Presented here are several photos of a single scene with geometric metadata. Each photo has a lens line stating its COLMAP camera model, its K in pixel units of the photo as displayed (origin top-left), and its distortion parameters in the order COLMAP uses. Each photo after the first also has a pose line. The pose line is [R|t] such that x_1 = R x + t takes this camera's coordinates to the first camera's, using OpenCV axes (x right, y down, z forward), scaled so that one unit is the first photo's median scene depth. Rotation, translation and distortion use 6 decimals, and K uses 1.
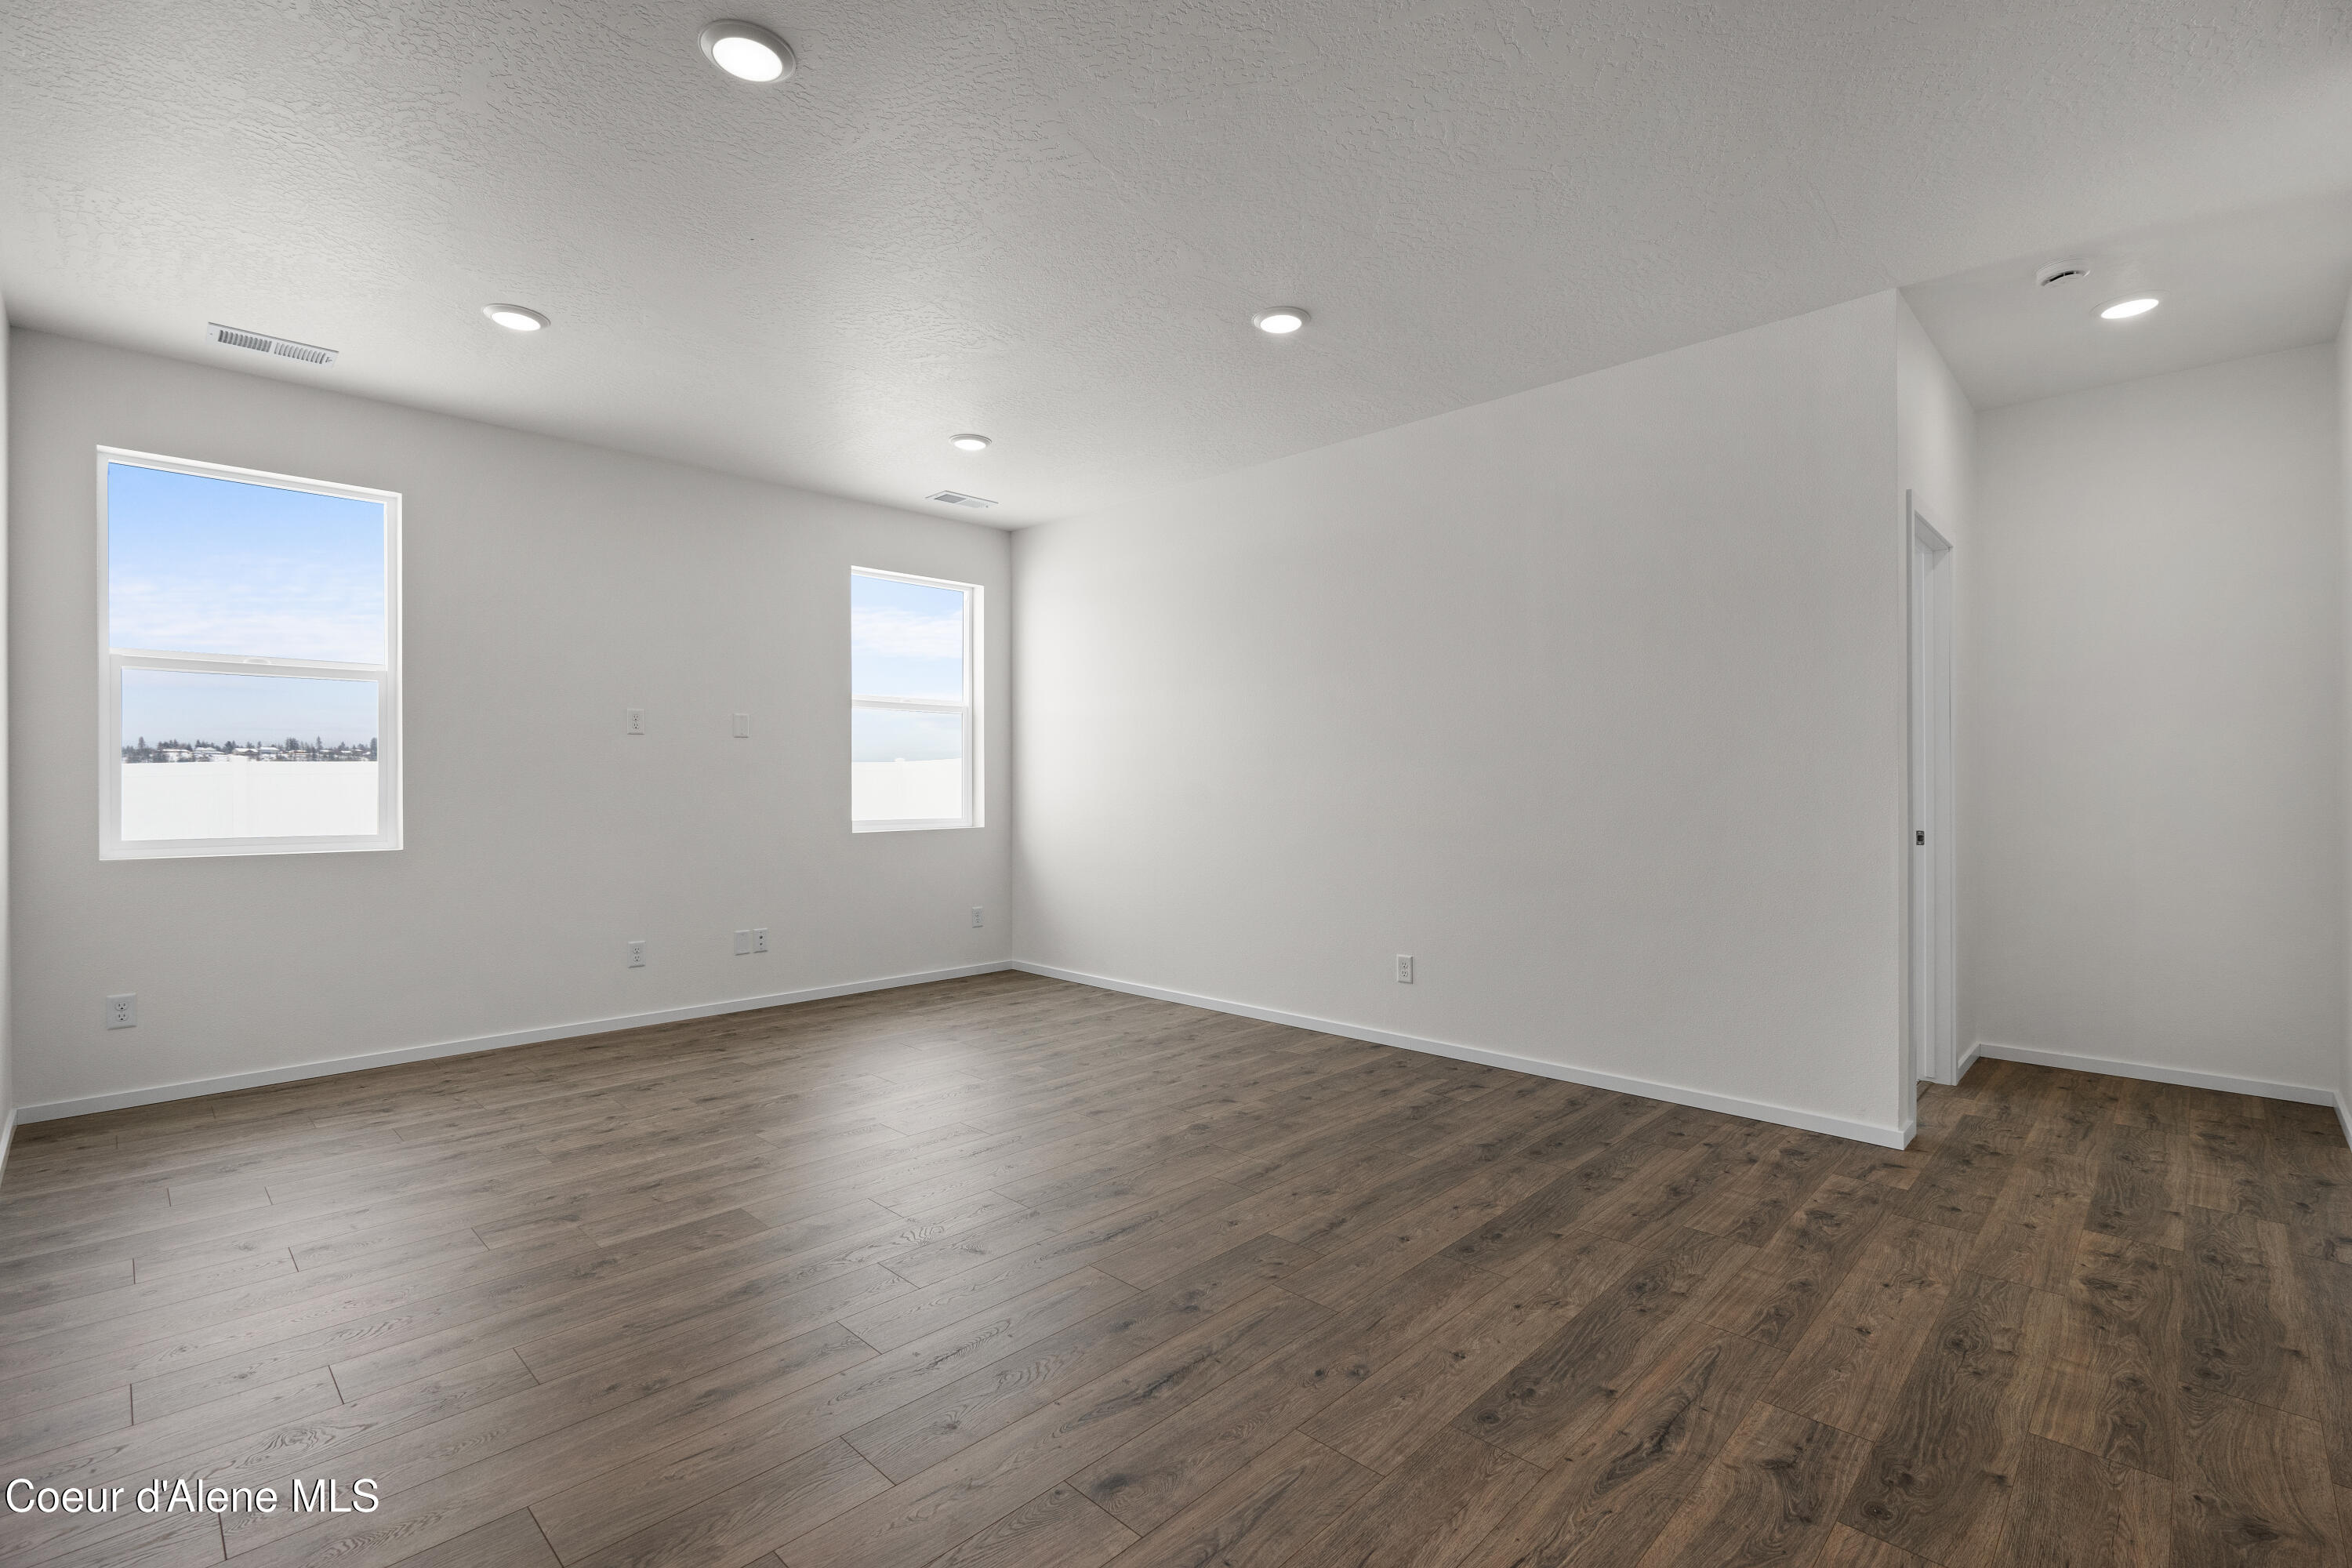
lens RADIAL K [[1058.1, 0, 1176.8], [0, 1058.1, 779.5], [0, 0, 1]] dist [0.000407, 0.001073]
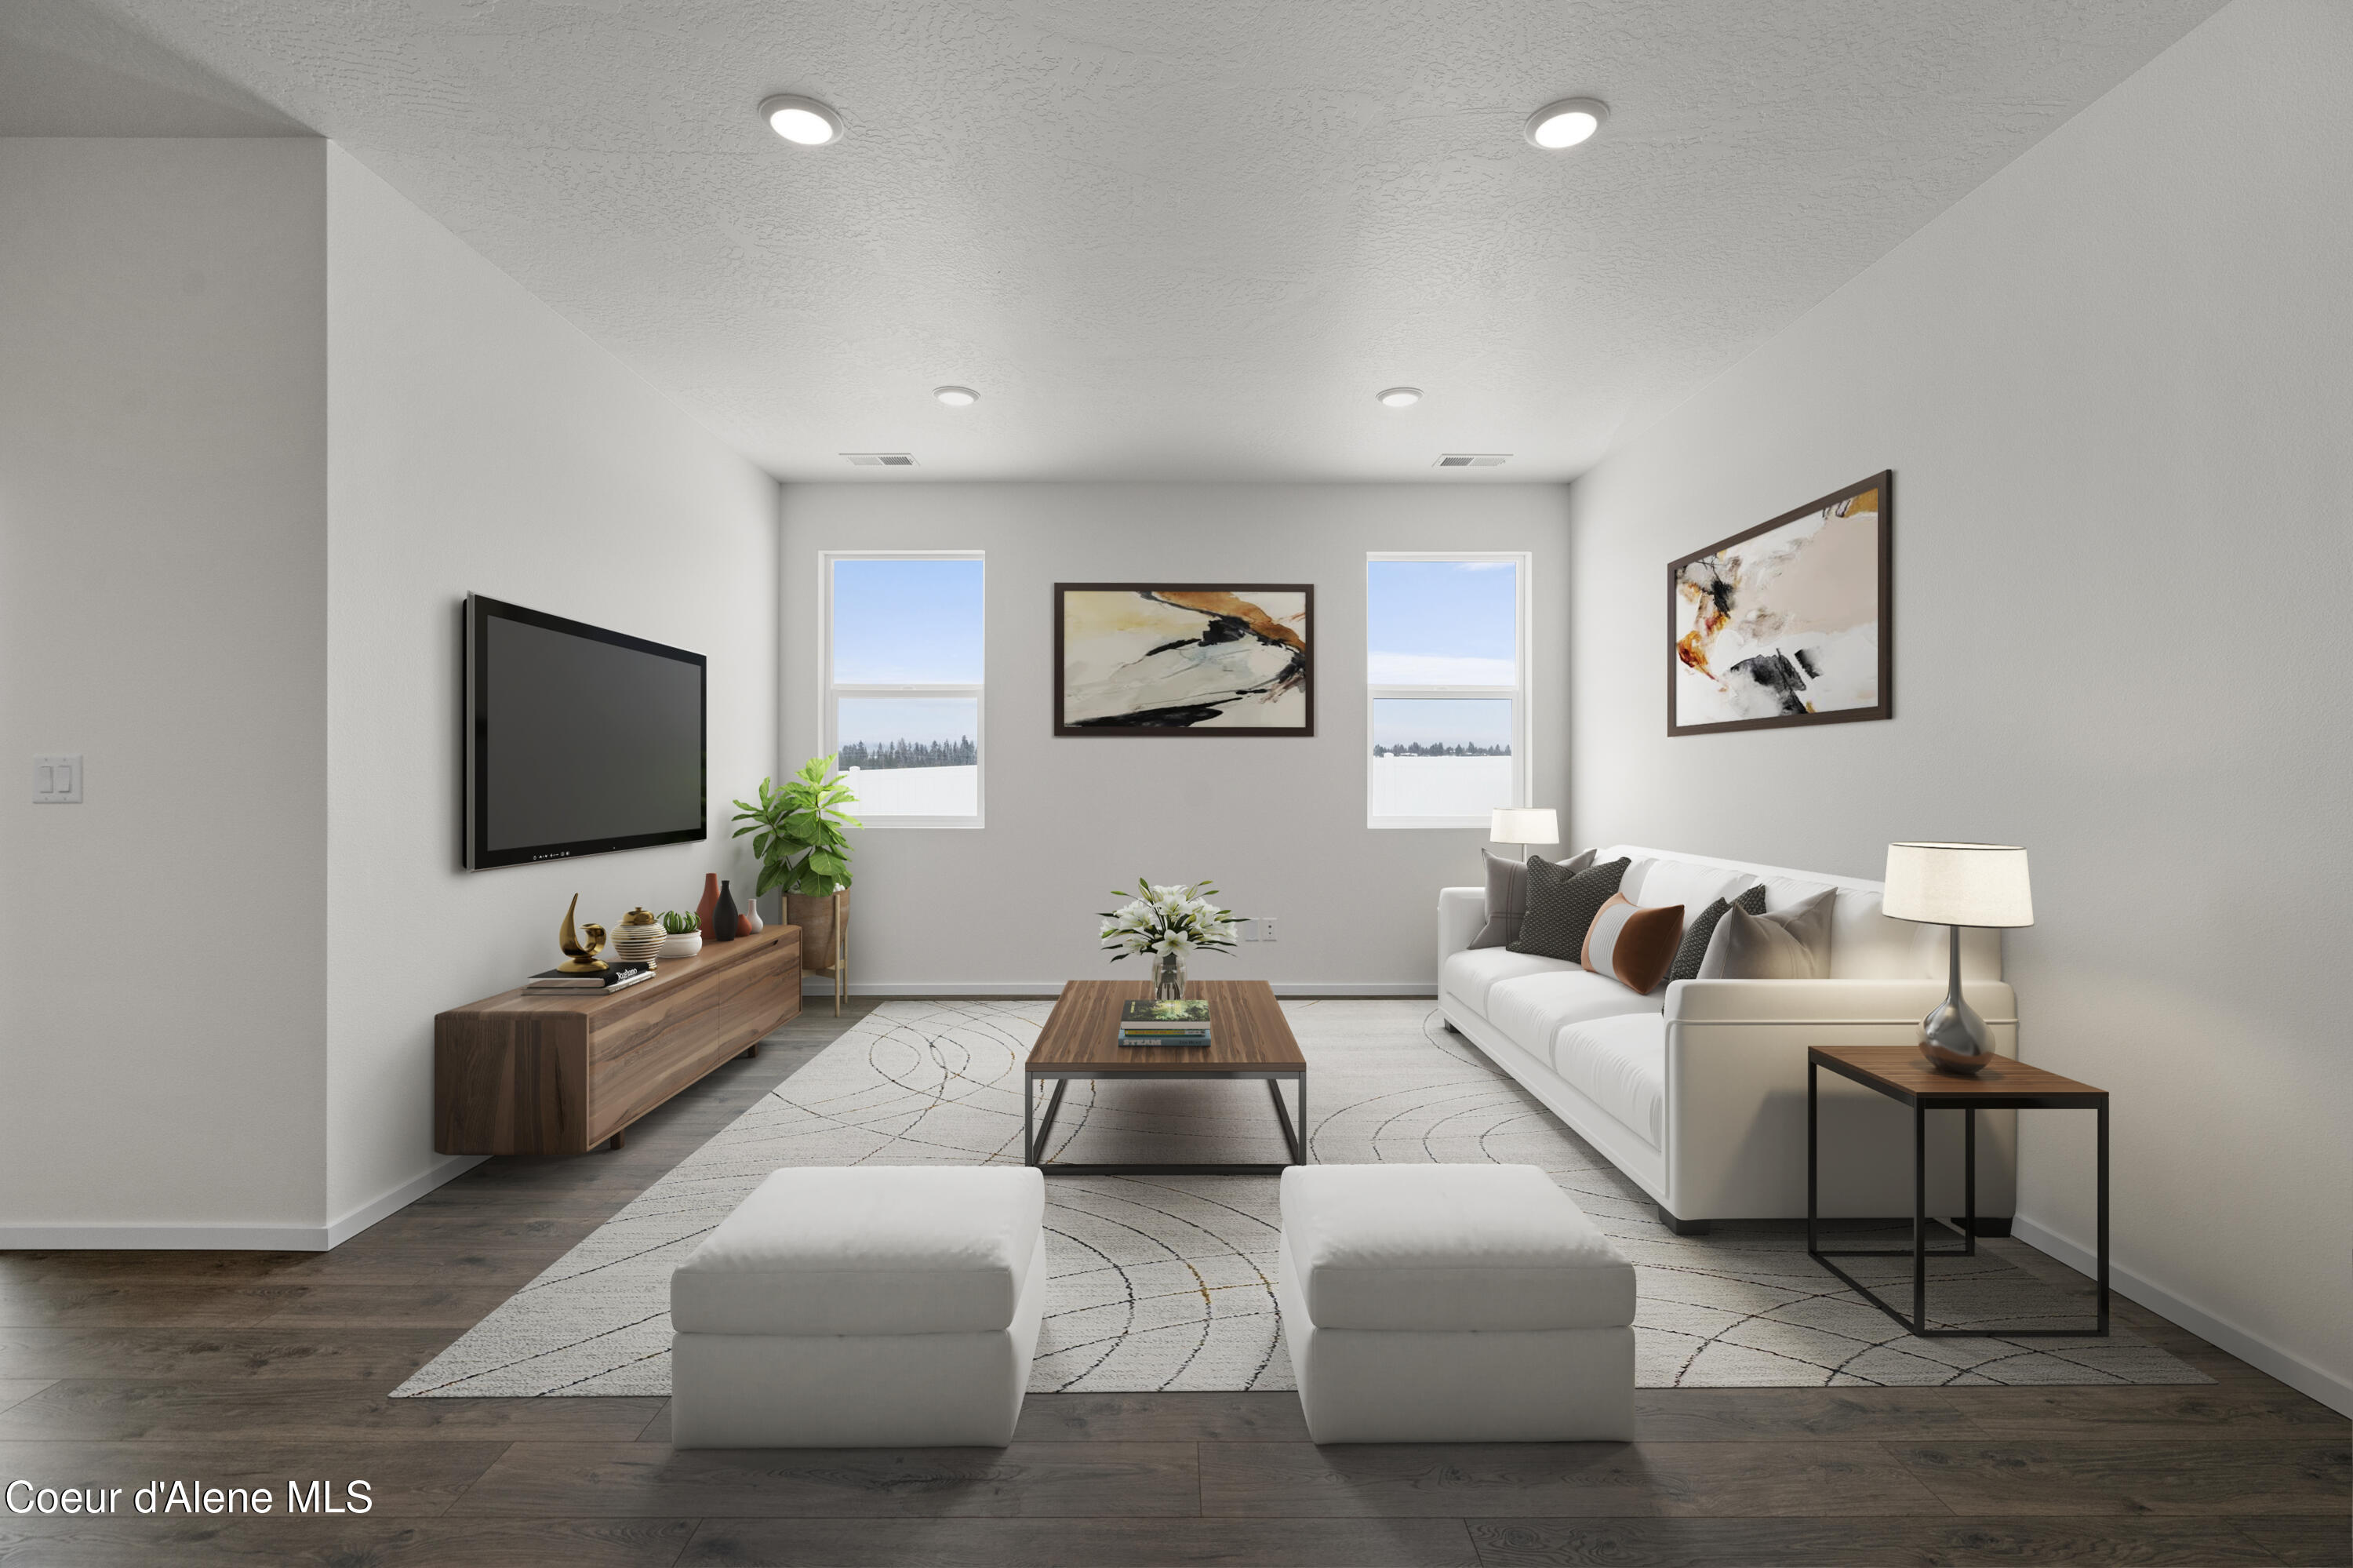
lens RADIAL K [[1058.6, 0, 1173.1], [0, 1058.6, 778.8], [0, 0, 1]] dist [0.000407, 0.001073]
pose [[0.701522, 0.001936, -0.712645, 0.288495], [0.000867, 0.999993, 0.003570, 0.000916], [0.712647, -0.003122, 0.701515, 0.215696]]
